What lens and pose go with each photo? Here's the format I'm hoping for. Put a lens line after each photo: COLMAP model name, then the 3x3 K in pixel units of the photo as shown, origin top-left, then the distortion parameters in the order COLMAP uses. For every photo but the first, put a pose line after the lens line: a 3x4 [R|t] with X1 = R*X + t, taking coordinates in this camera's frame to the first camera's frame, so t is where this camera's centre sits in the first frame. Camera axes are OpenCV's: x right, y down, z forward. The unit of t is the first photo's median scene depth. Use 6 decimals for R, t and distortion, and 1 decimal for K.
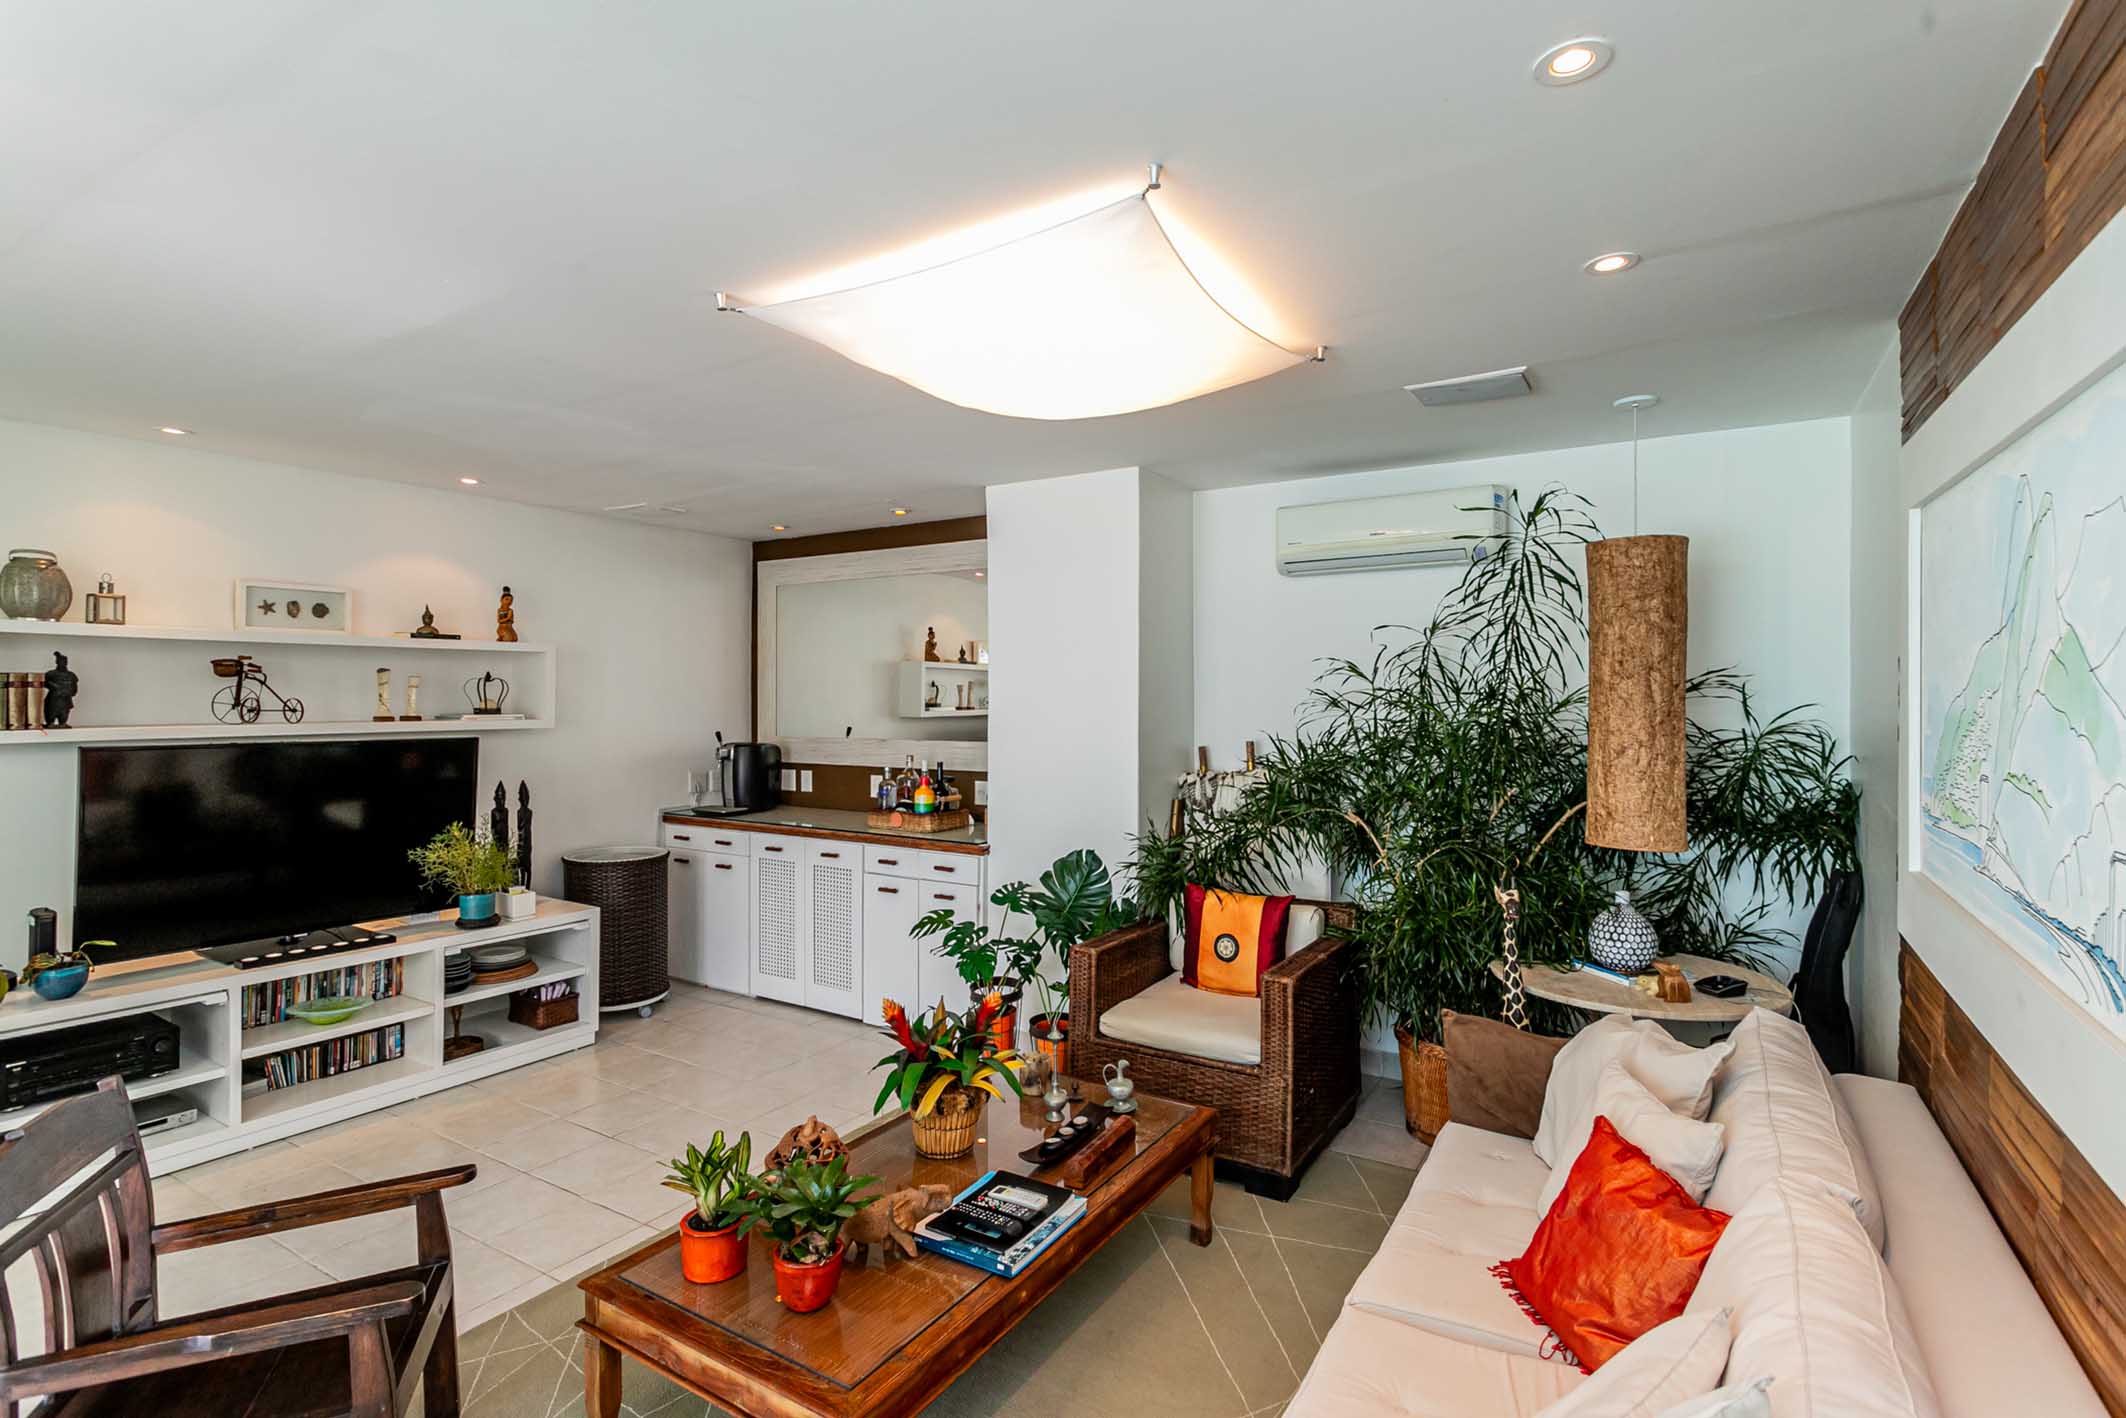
lens RADIAL K [[1020.6, 0, 1055.0], [0, 1020.6, 689.6], [0, 0, 1]] dist [-0.002943, 0.000965]
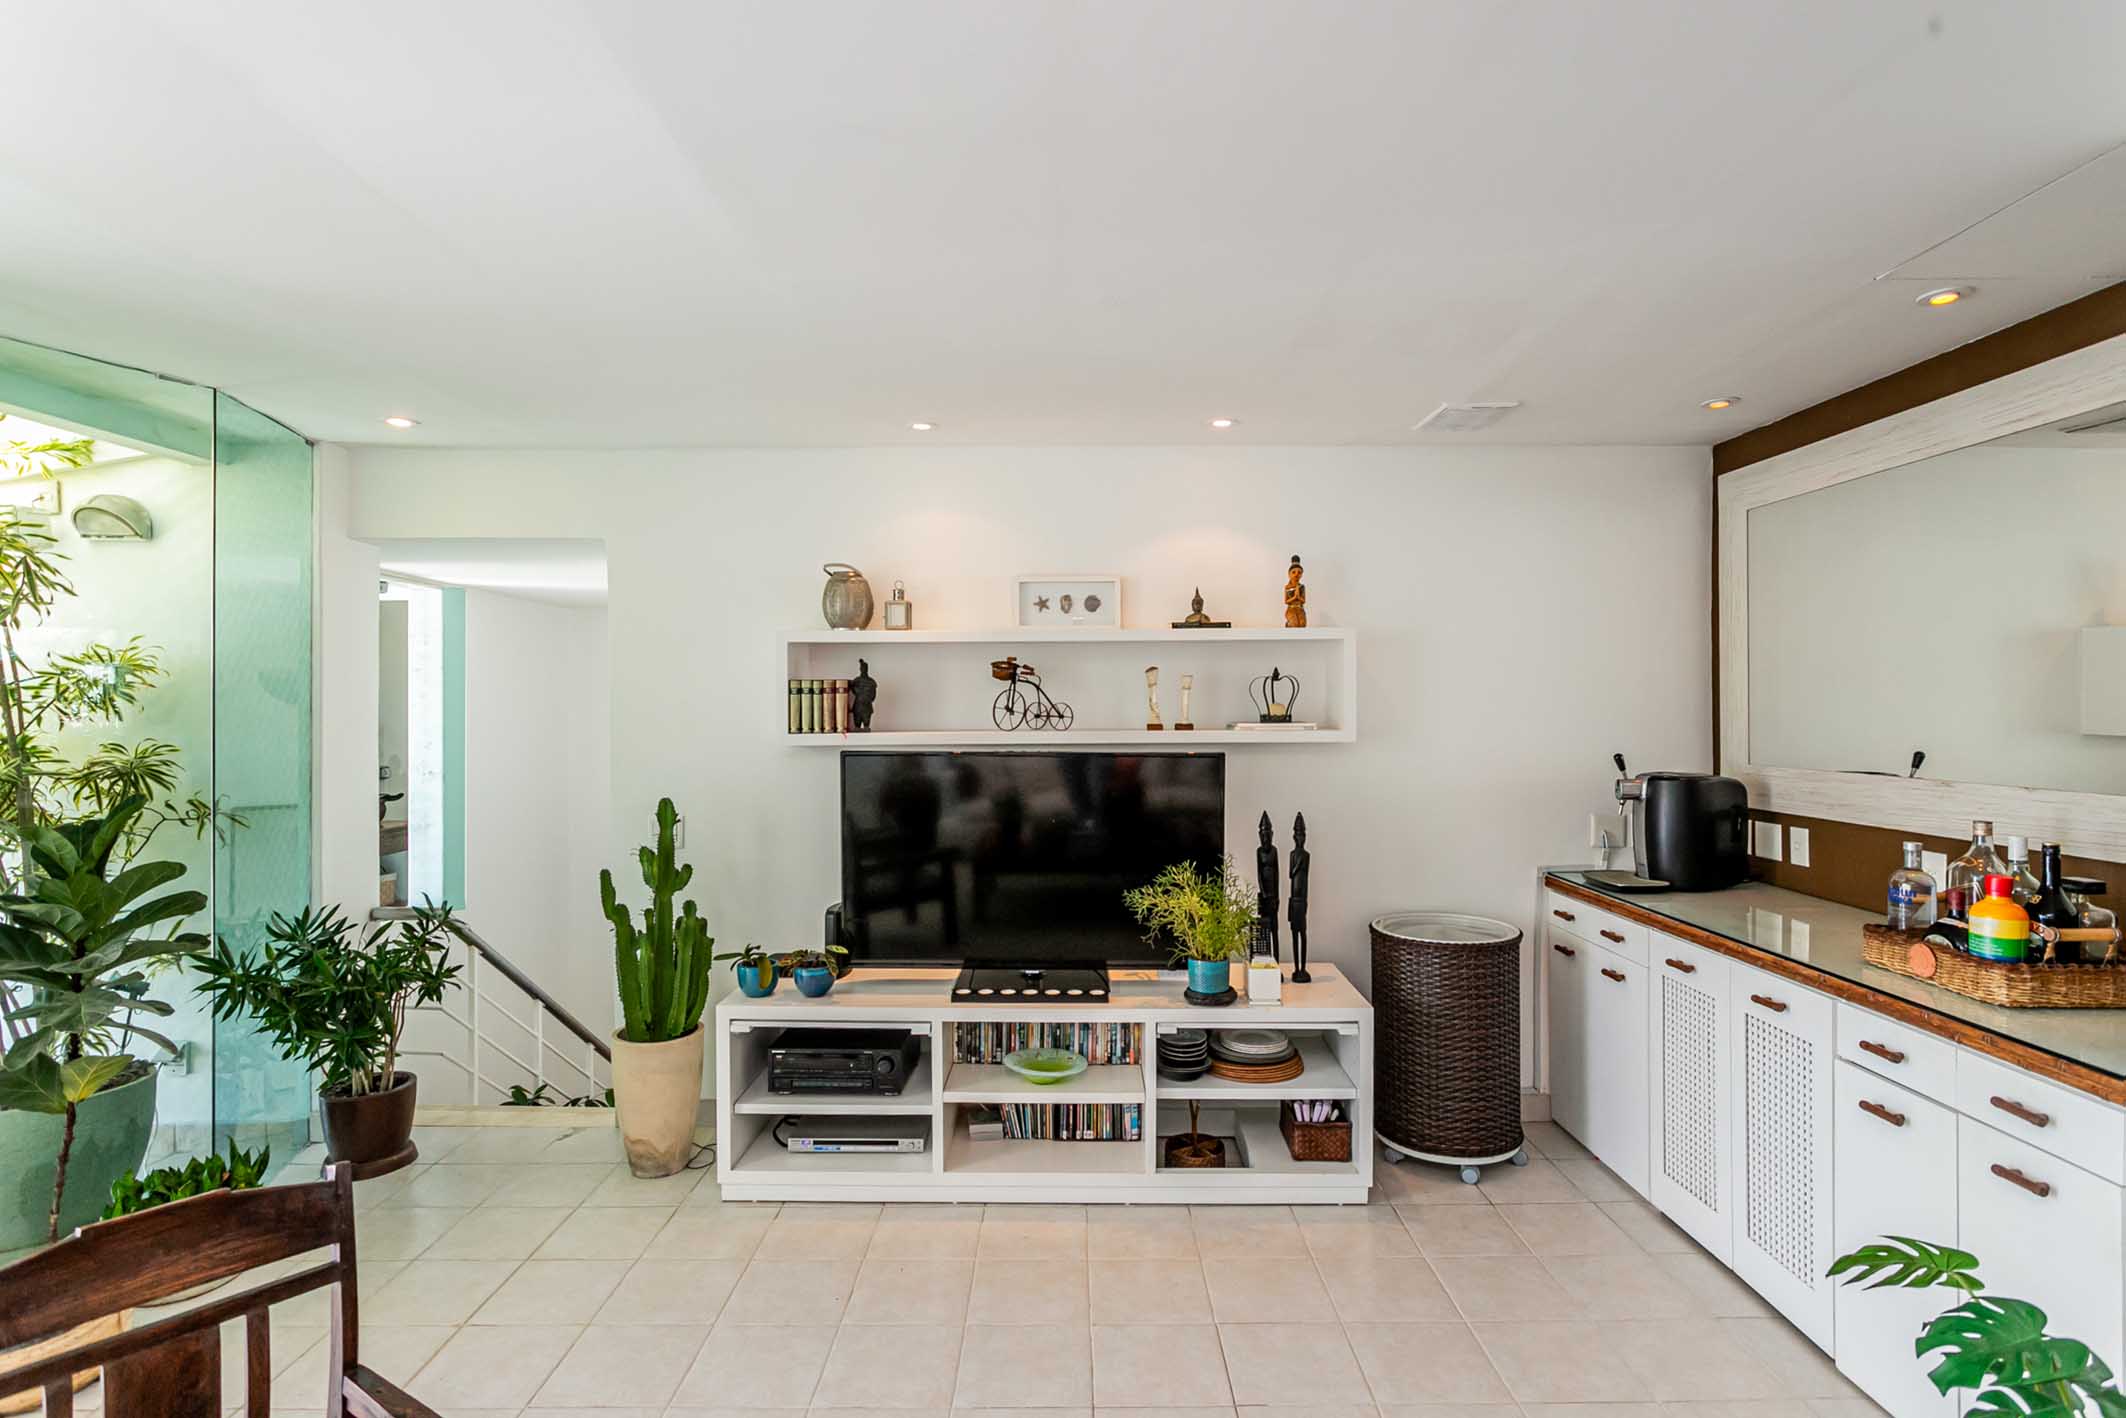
lens RADIAL K [[1069.2, 0, 1069.9], [0, 1069.2, 699.5], [0, 0, 1]] dist [-0.023205, 0.014029]
pose [[0.533971, -0.006546, -0.845478, 0.049780], [0.011106, 0.999938, -0.000728, 0.005831], [0.845430, -0.009002, 0.534010, 0.459676]]
